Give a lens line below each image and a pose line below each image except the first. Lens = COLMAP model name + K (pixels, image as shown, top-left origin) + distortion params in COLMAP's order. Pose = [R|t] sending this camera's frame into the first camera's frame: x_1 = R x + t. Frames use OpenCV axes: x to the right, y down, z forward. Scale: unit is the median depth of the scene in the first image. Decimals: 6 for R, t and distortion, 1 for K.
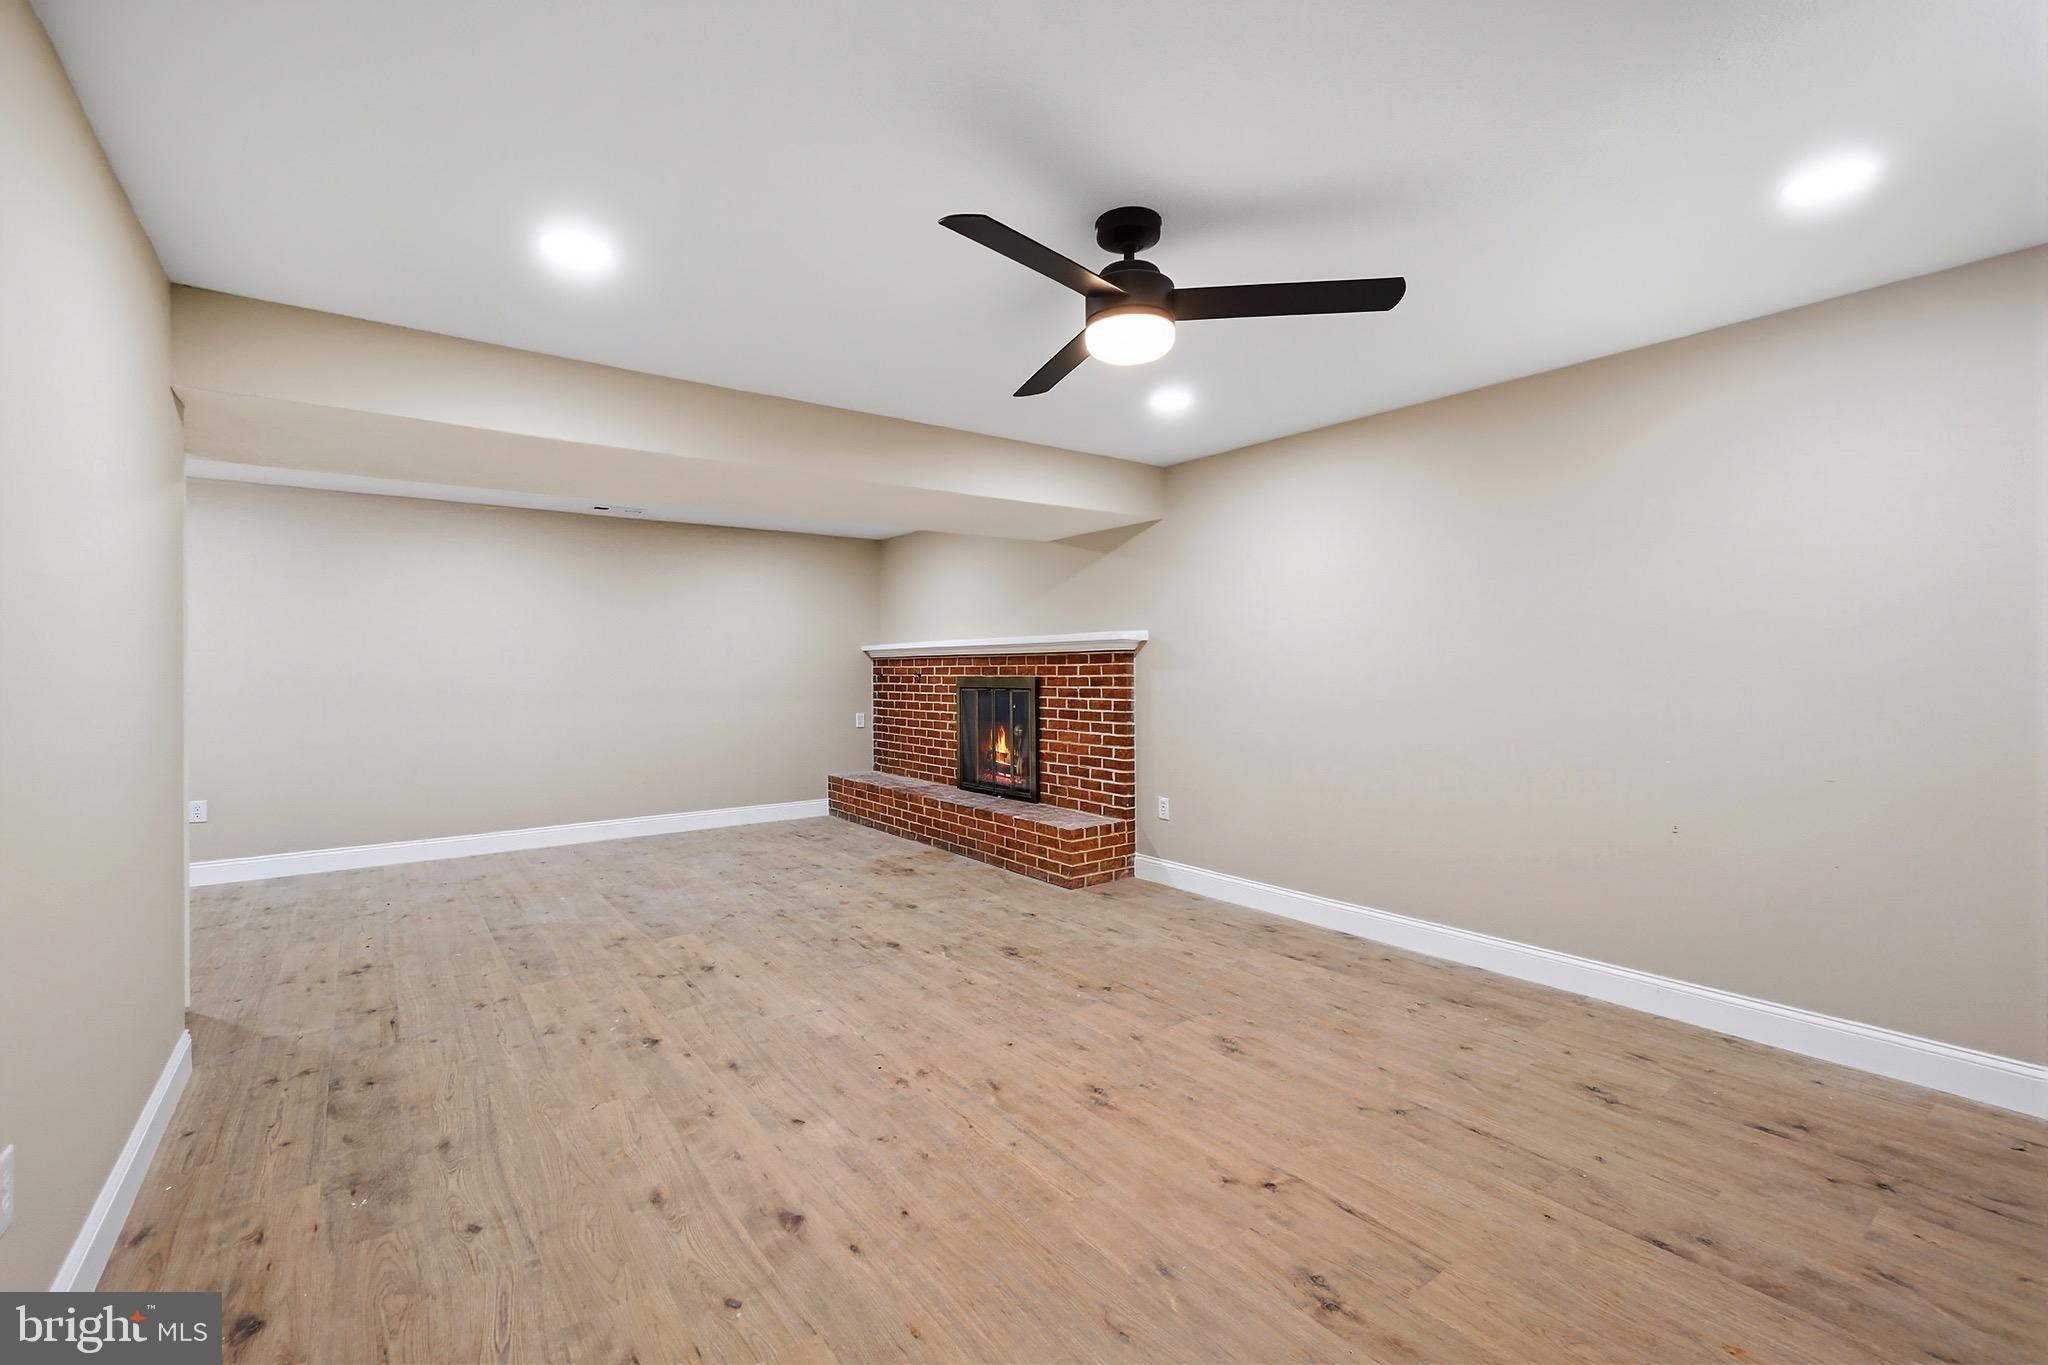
lens RADIAL K [[894.0, 0, 1031.4], [0, 894.0, 669.8], [0, 0, 1]] dist [-0.009159, 0.000556]
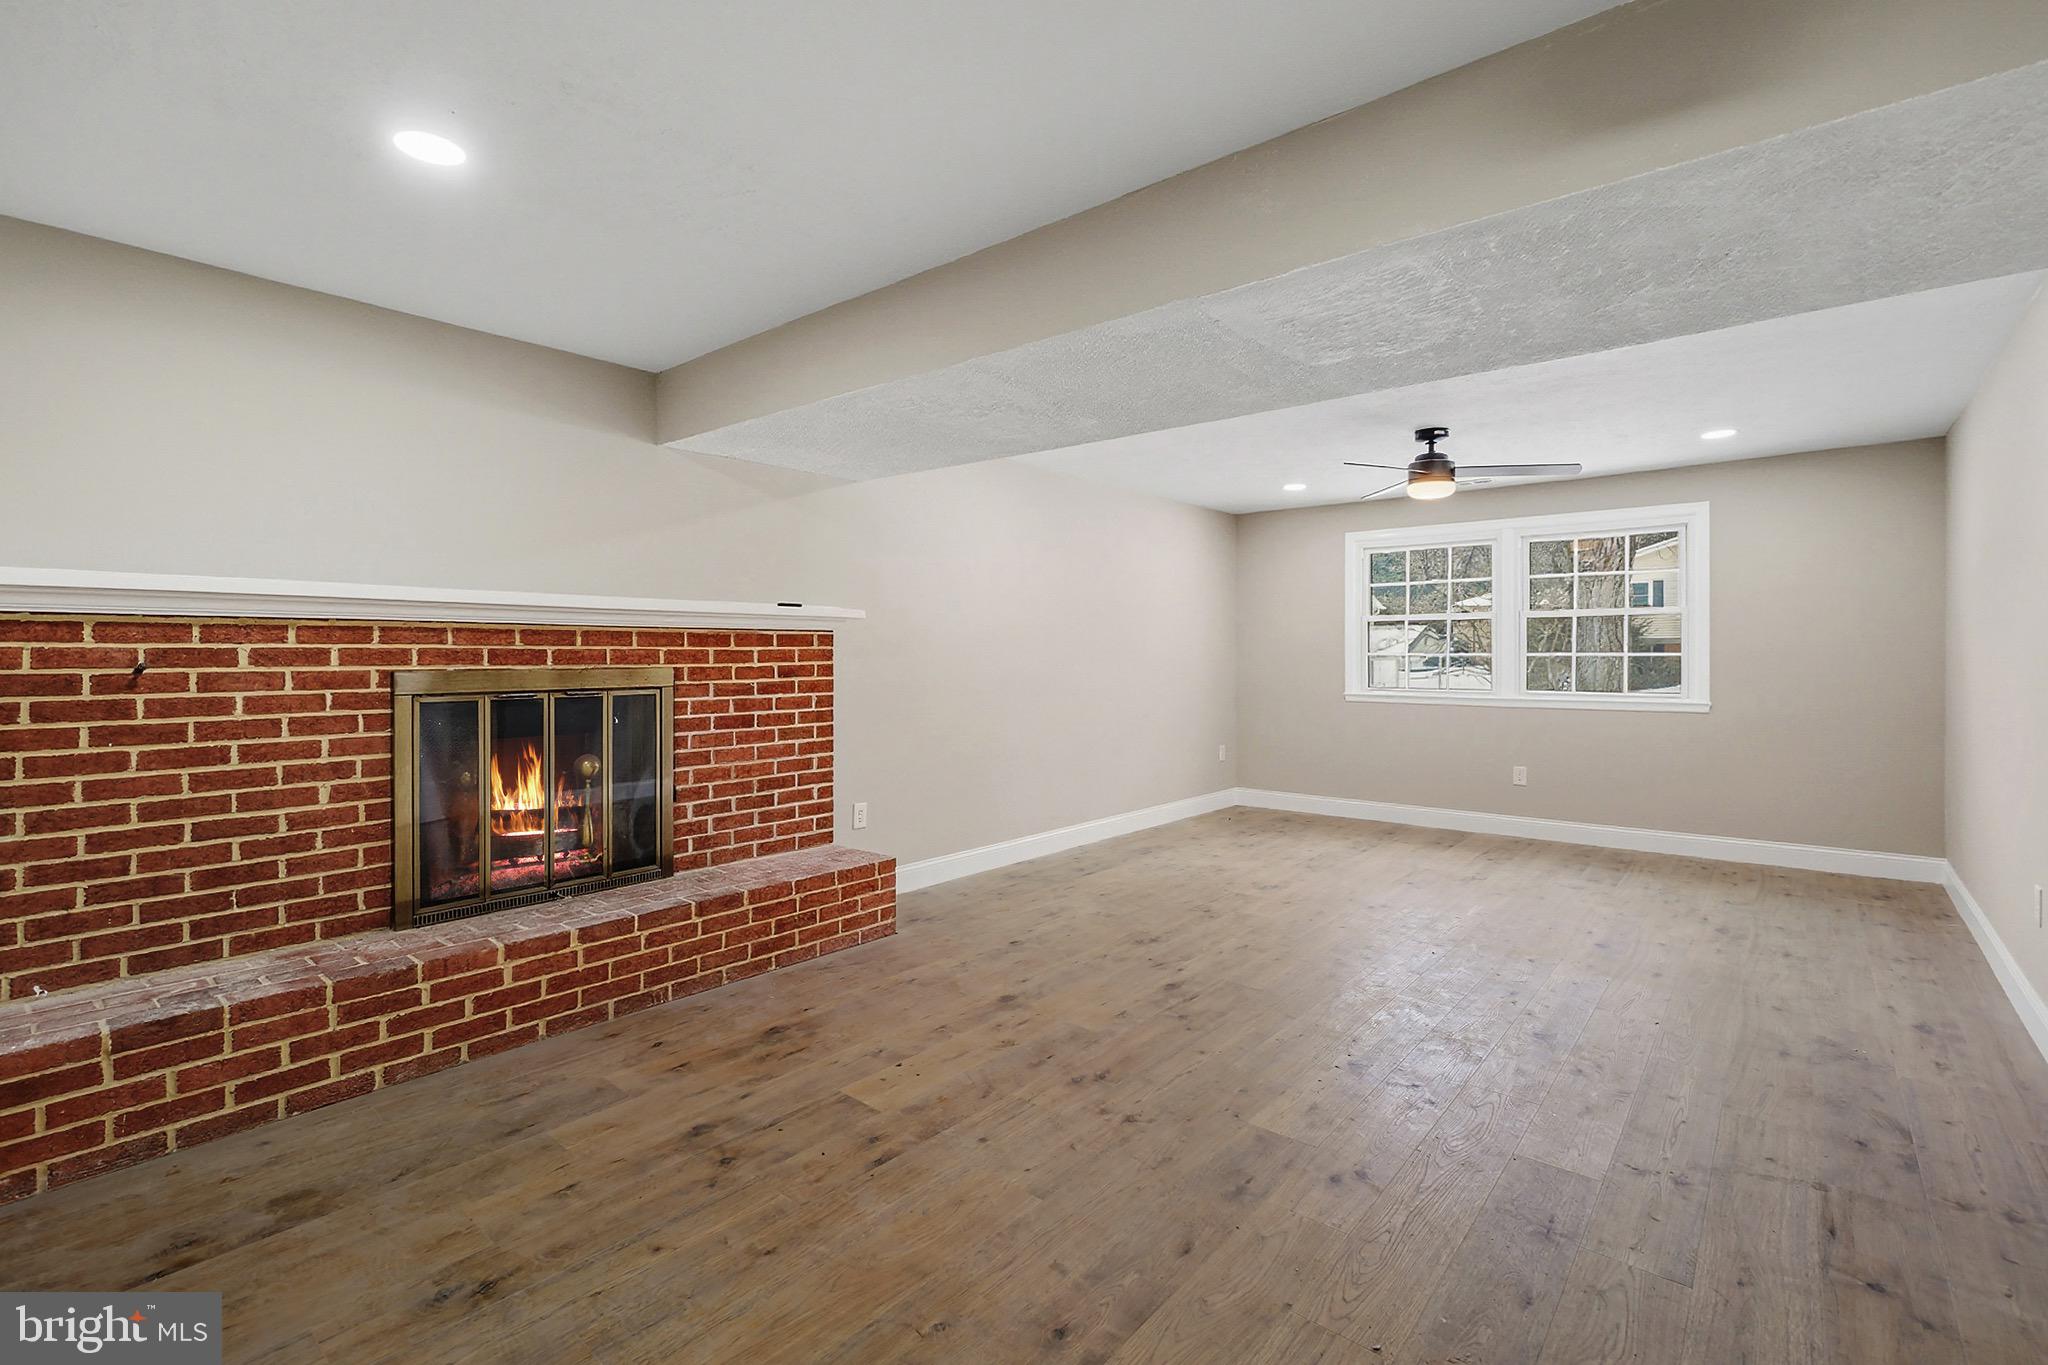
lens RADIAL K [[894.0, 0, 1031.4], [0, 894.0, 669.8], [0, 0, 1]] dist [-0.009159, 0.000556]
pose [[-0.214105, -0.011597, 0.976742, -0.674109], [0.002341, 0.999921, 0.012385, 0.003090], [-0.976808, 0.004939, -0.214061, 0.943479]]
